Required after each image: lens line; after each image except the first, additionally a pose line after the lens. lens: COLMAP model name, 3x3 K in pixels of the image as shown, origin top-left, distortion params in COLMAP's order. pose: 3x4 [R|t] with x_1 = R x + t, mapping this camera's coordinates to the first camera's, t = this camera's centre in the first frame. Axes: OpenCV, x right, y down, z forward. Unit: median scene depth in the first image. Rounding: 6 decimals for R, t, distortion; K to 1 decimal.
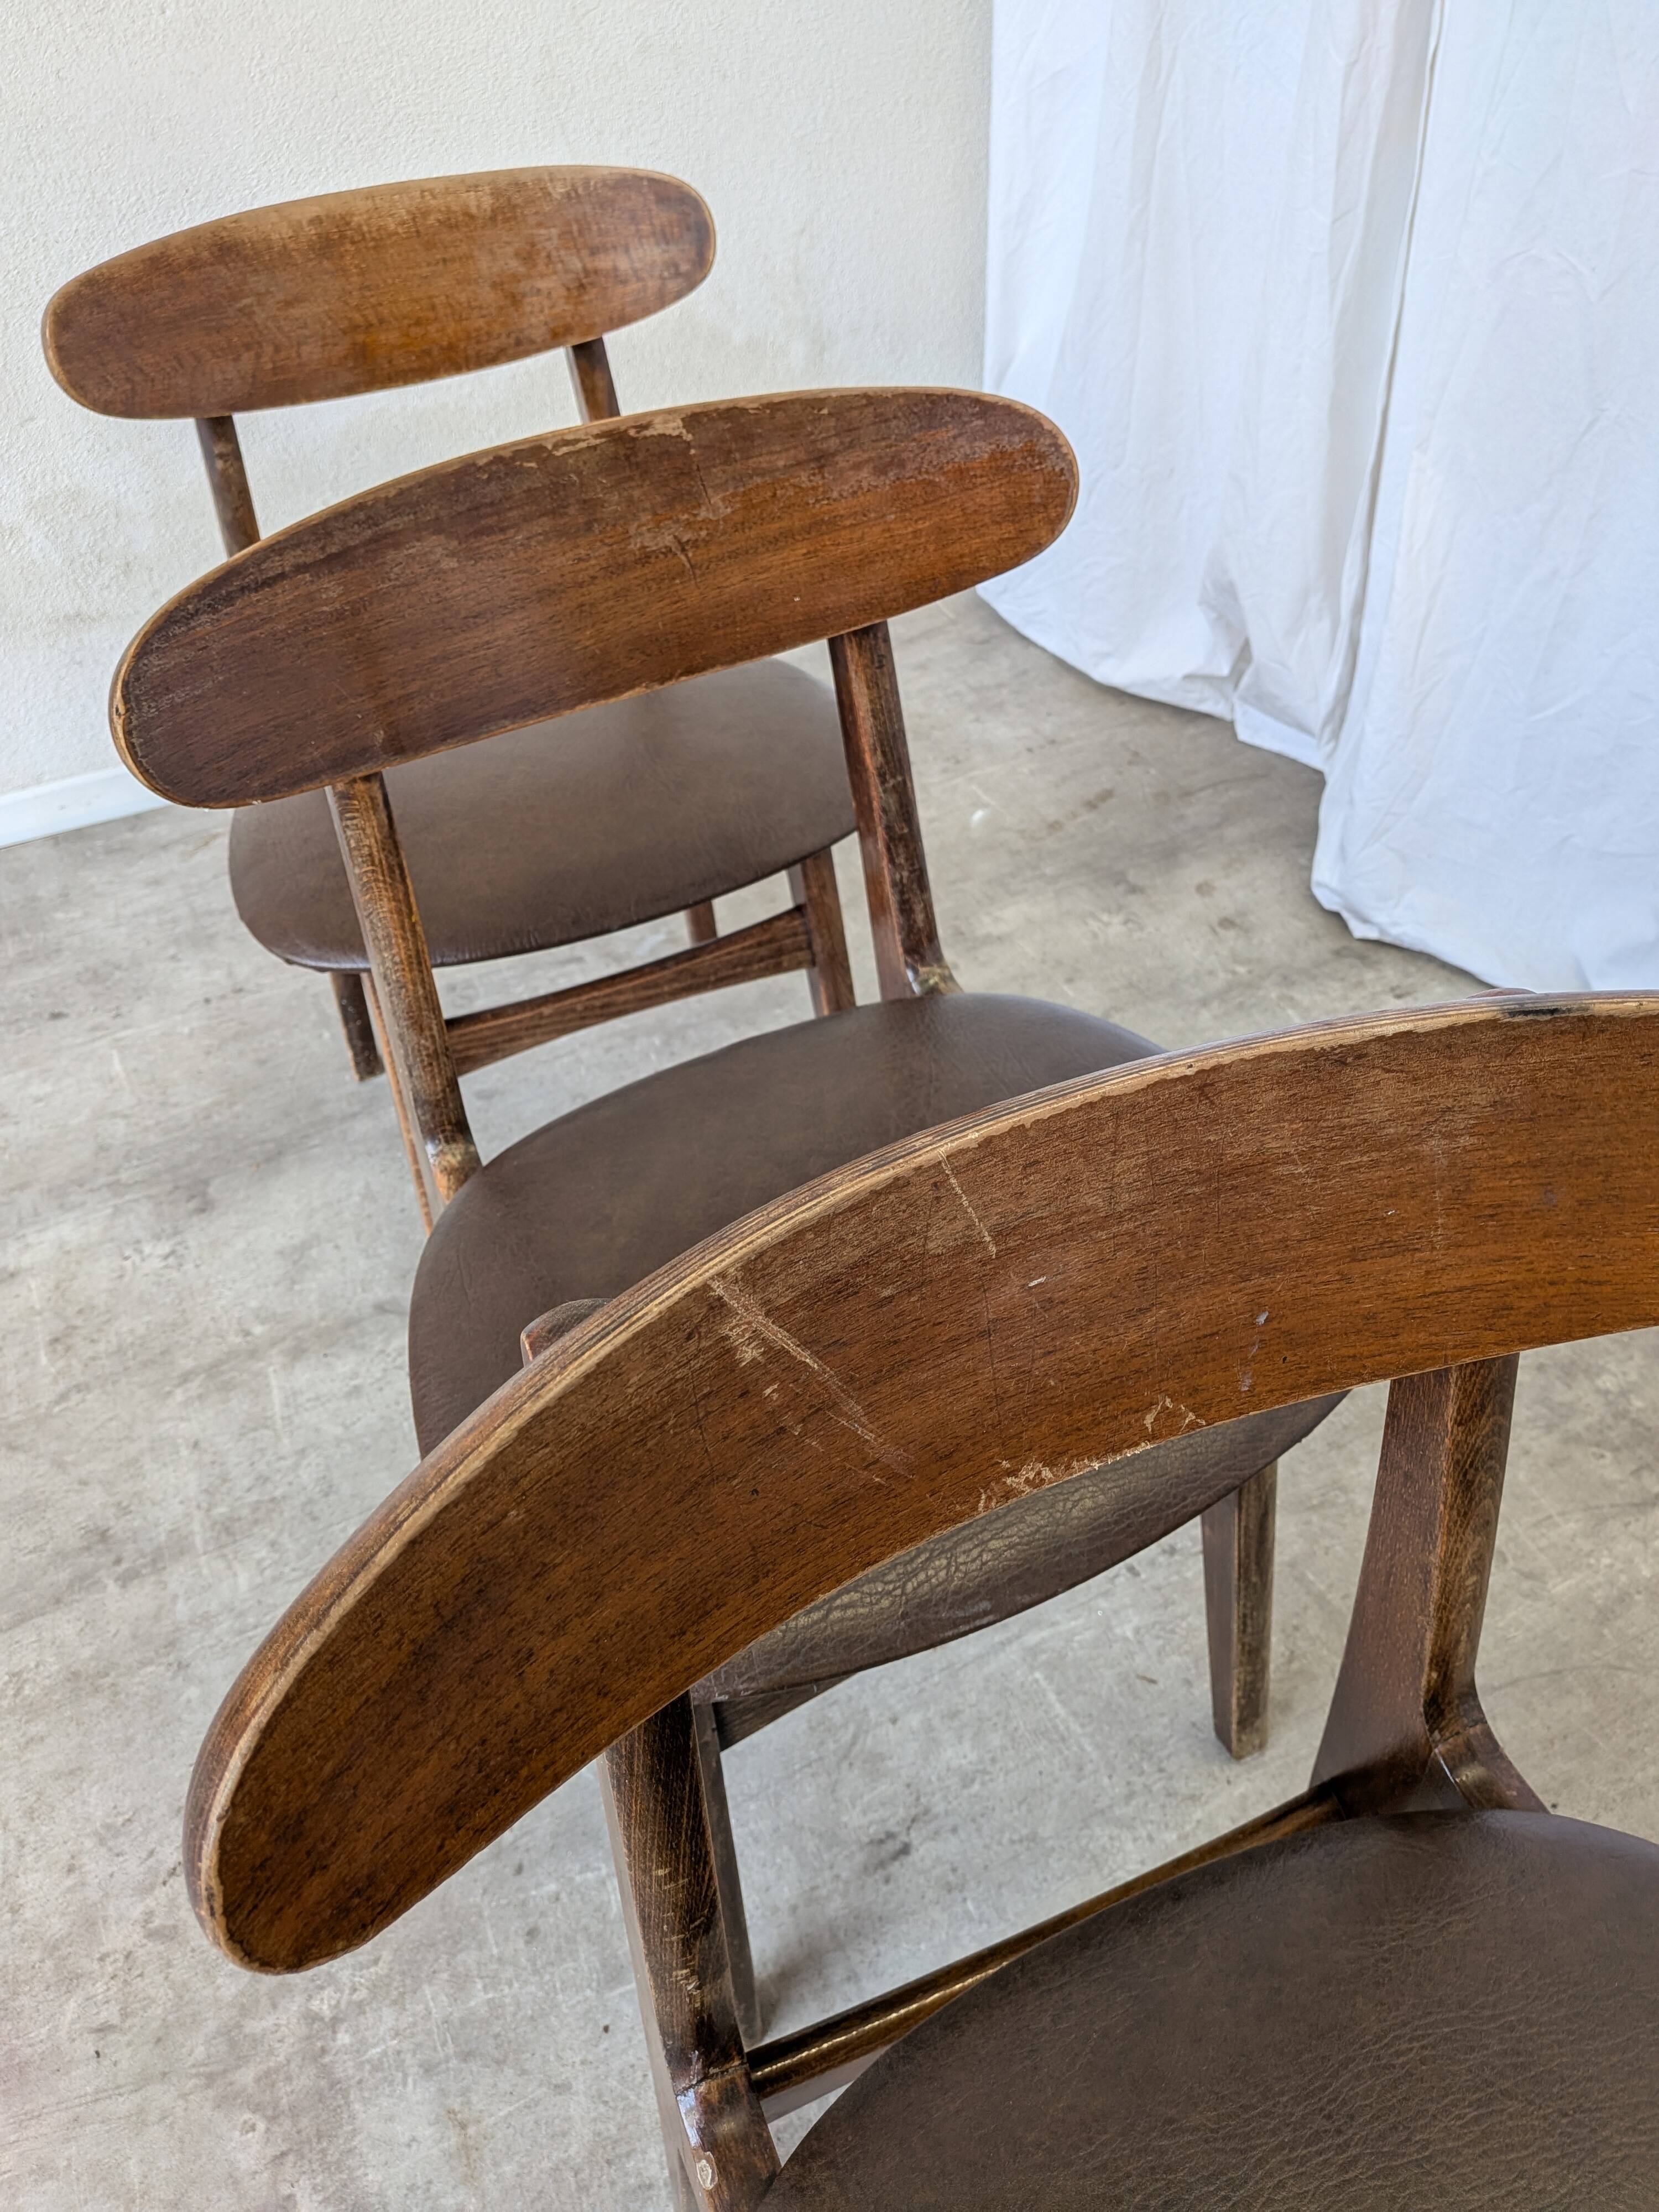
lens RADIAL K [[1635.1, 0, 825.3], [0, 1635.1, 1055.0], [0, 0, 1]] dist [0.030379, -0.077698]
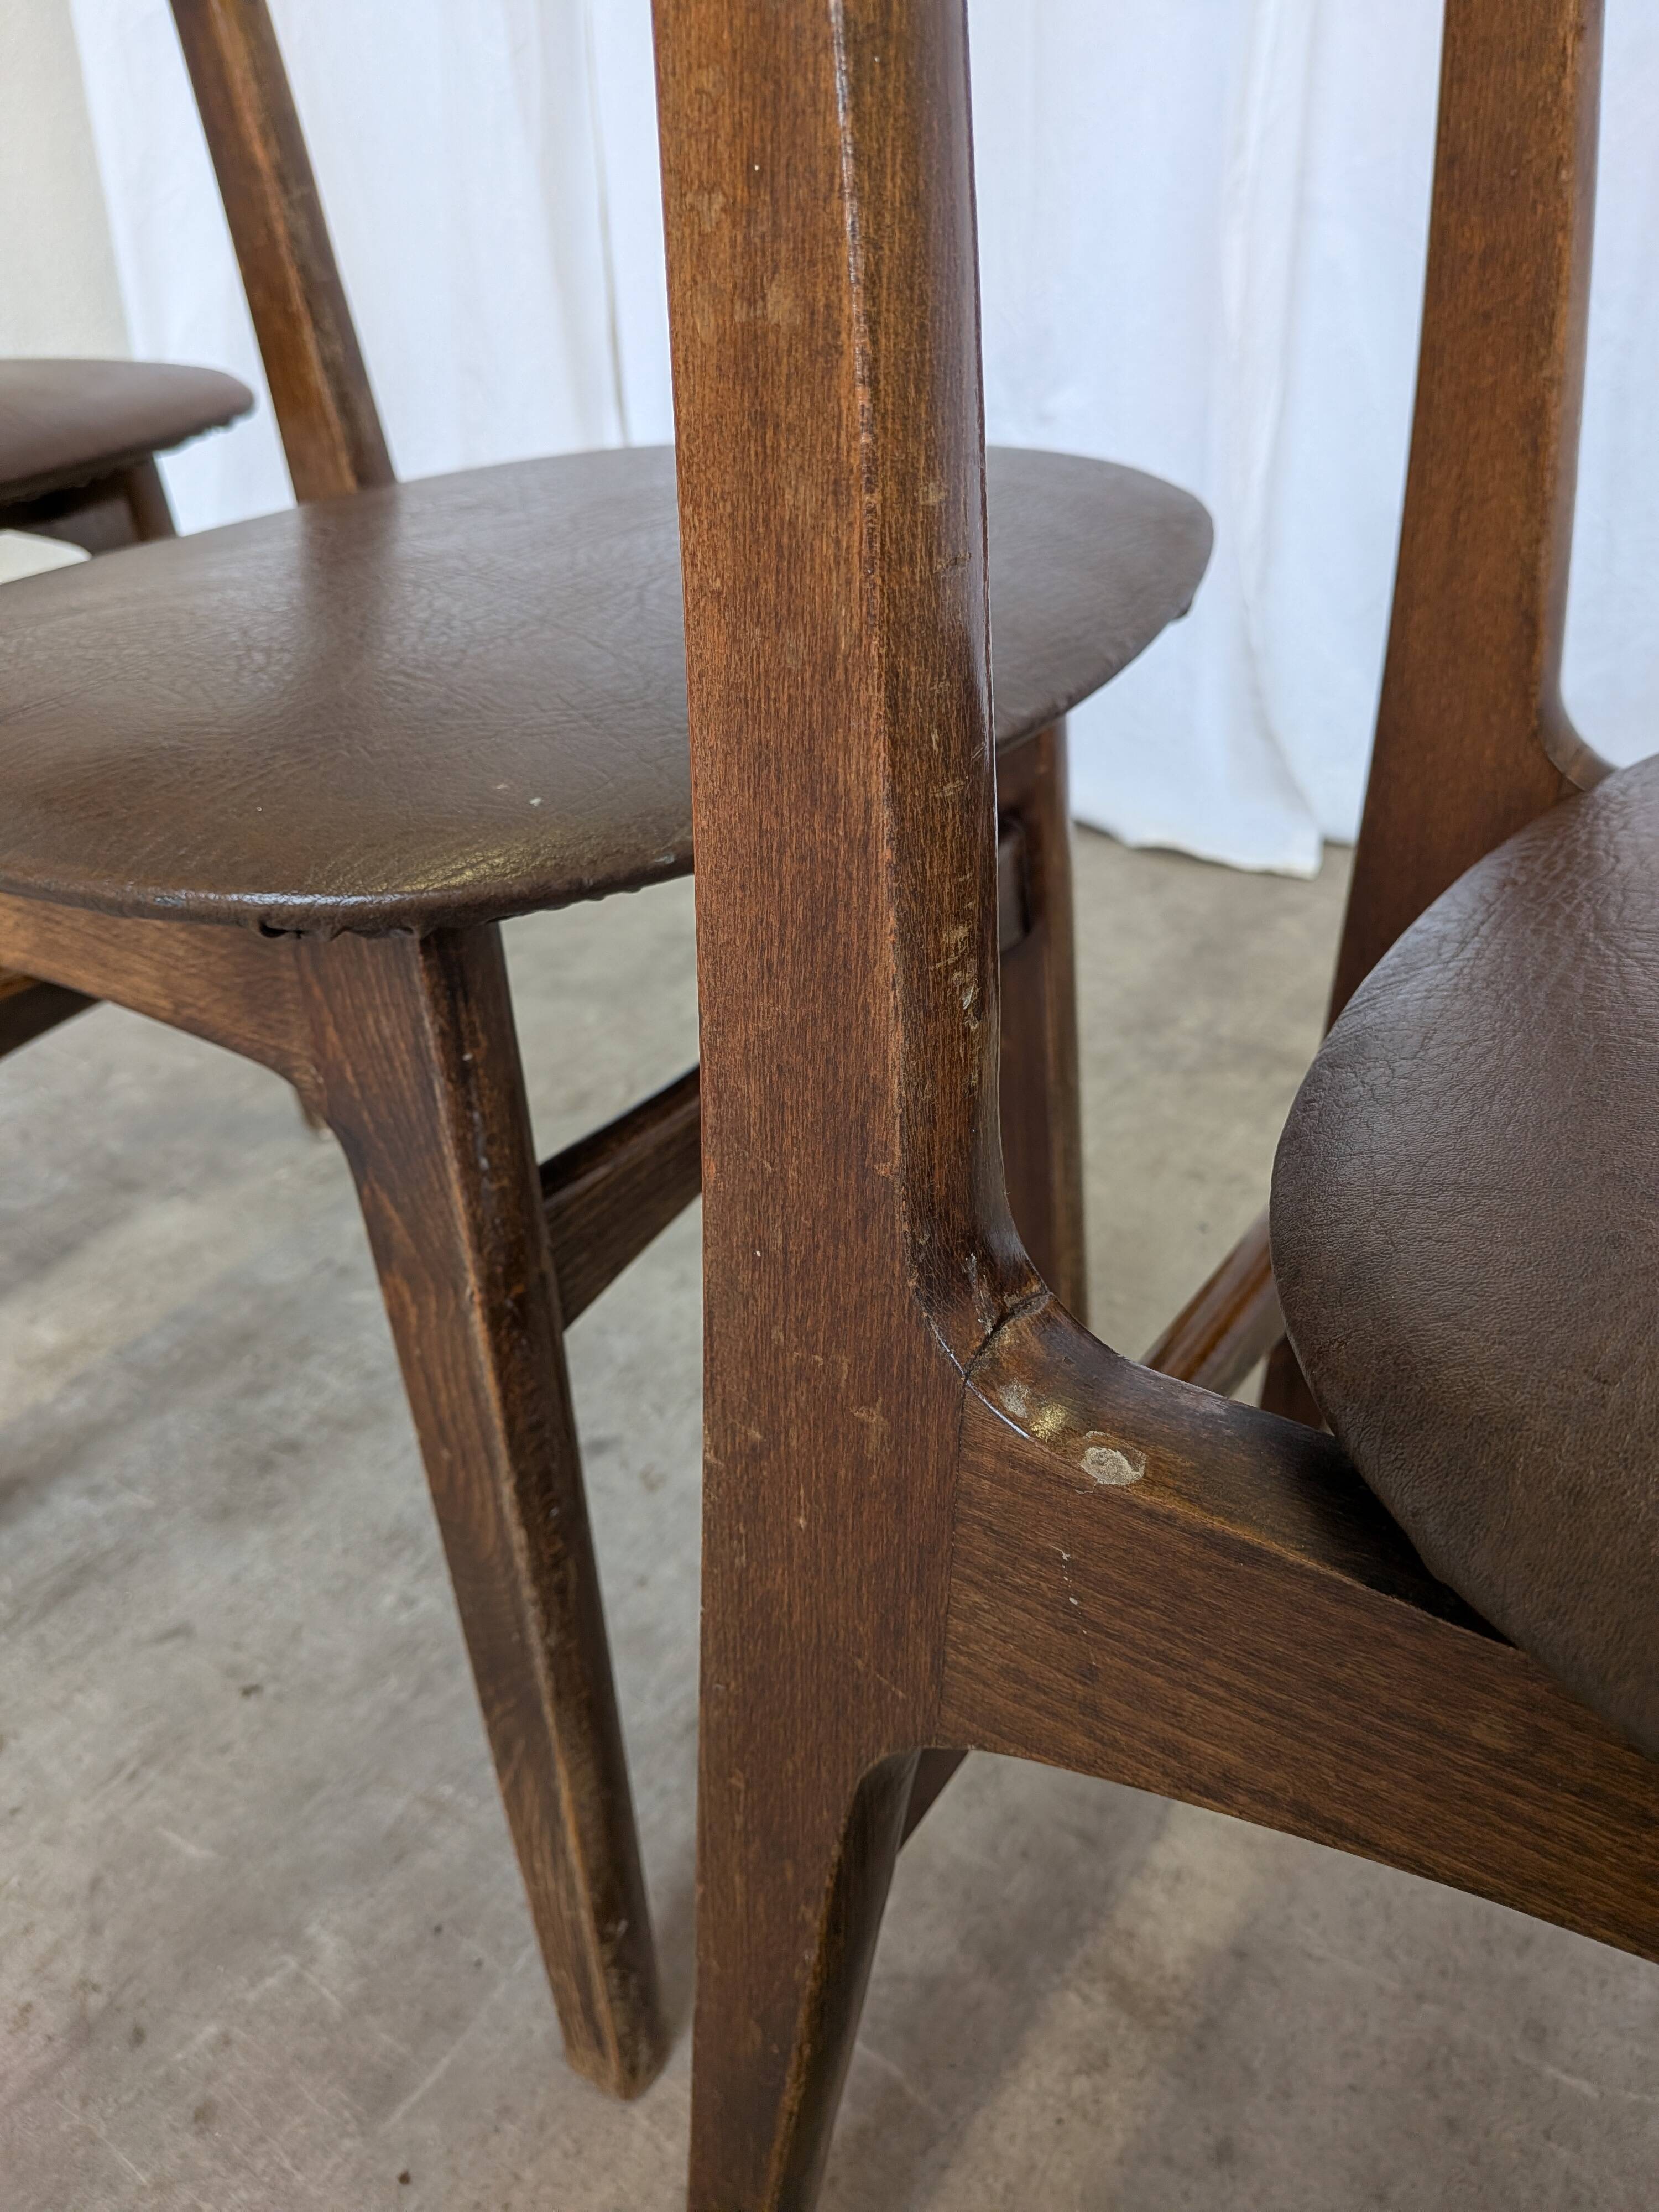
lens RADIAL K [[1678.3, 0, 827.8], [0, 1678.3, 1058.5], [0, 0, 1]] dist [-0.018100, -0.009625]
pose [[0.853573, -0.226005, 0.469399, -0.151178], [0.320404, 0.938190, -0.130919, 0.288355], [-0.410797, 0.262146, 0.873227, 0.284543]]
